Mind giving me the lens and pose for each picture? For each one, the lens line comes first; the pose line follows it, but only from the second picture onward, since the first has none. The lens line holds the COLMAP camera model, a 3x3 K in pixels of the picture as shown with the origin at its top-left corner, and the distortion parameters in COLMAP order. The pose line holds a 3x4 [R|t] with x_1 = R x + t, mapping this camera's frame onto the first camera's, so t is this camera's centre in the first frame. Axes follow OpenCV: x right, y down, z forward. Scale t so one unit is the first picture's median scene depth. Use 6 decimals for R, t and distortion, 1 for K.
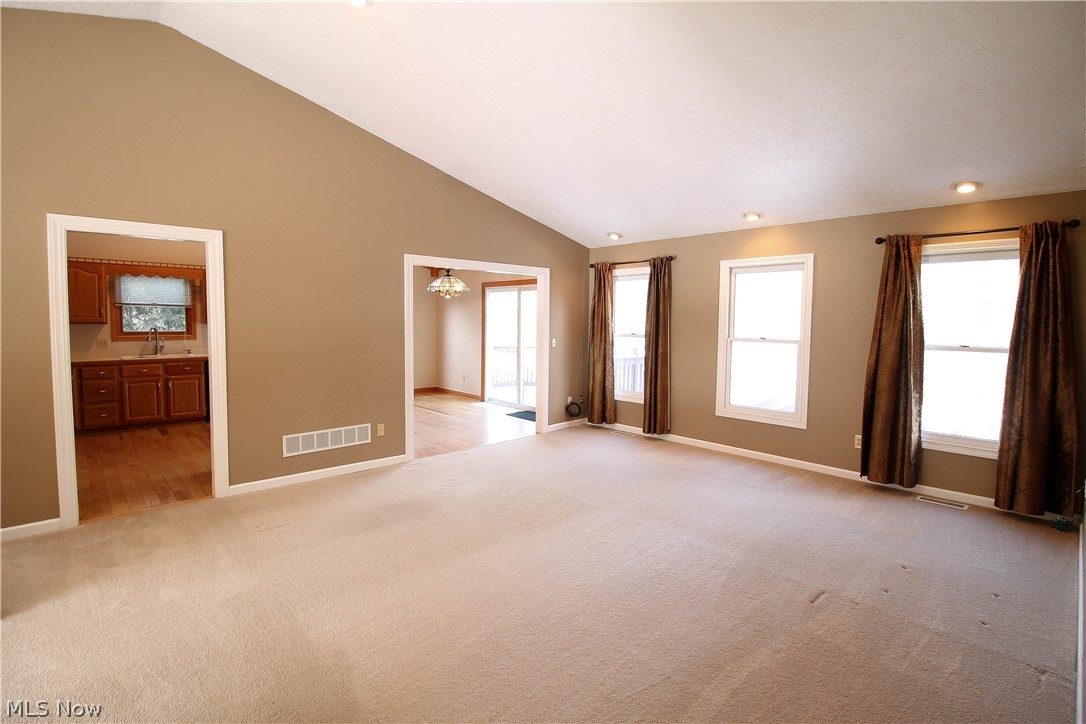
lens RADIAL K [[513.6, 0, 541.7], [0, 513.6, 354.8], [0, 0, 1]] dist [-0.008018, -0.003423]
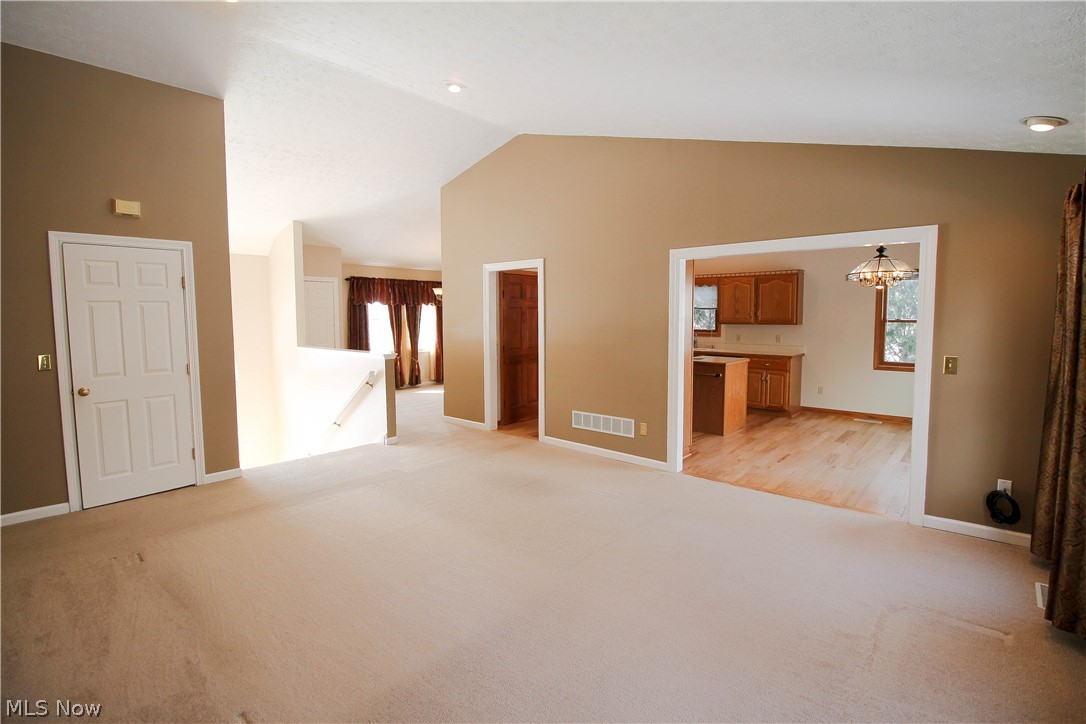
lens RADIAL K [[513.6, 0, 545.0], [0, 513.6, 356.2], [0, 0, 1]] dist [-0.008018, -0.003423]
pose [[0.096493, 0.071626, -0.992753, 0.593673], [-0.069397, 0.995464, 0.065077, -0.043830], [0.992911, 0.062615, 0.101026, 0.623256]]
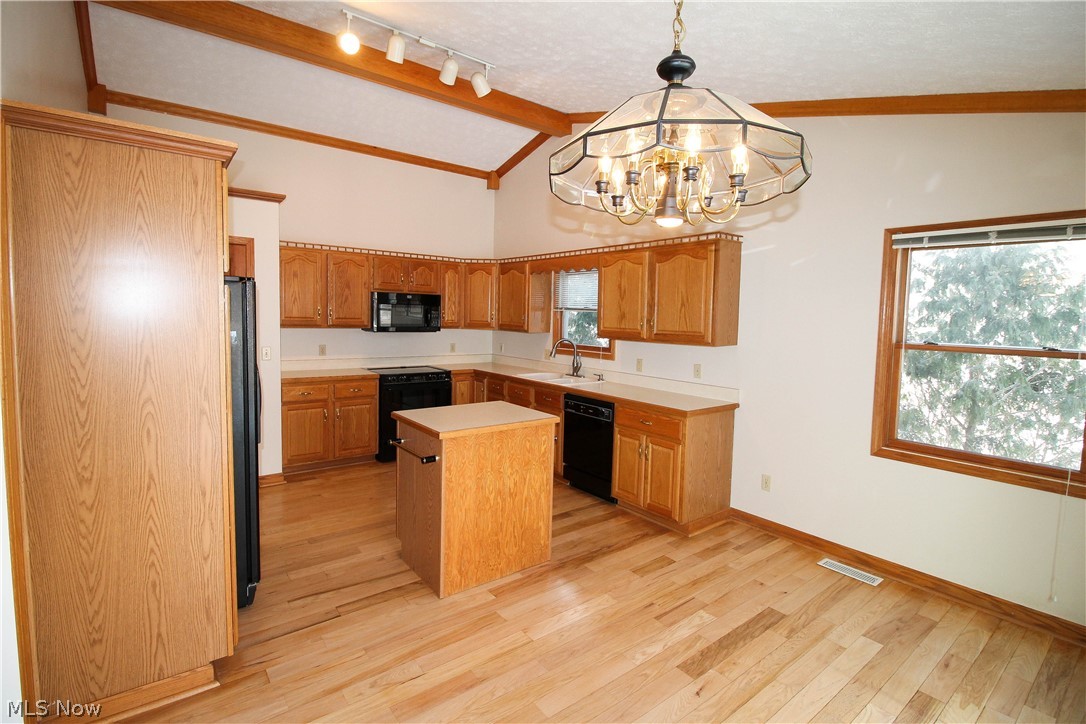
lens RADIAL K [[513.6, 0, 541.2], [0, 513.6, 355.5], [0, 0, 1]] dist [-0.008018, -0.003423]
pose [[-0.094257, 0.065062, -0.993420, -0.005596], [-0.096939, 0.992521, 0.074200, -0.098380], [0.990817, 0.103295, -0.087245, 1.243740]]
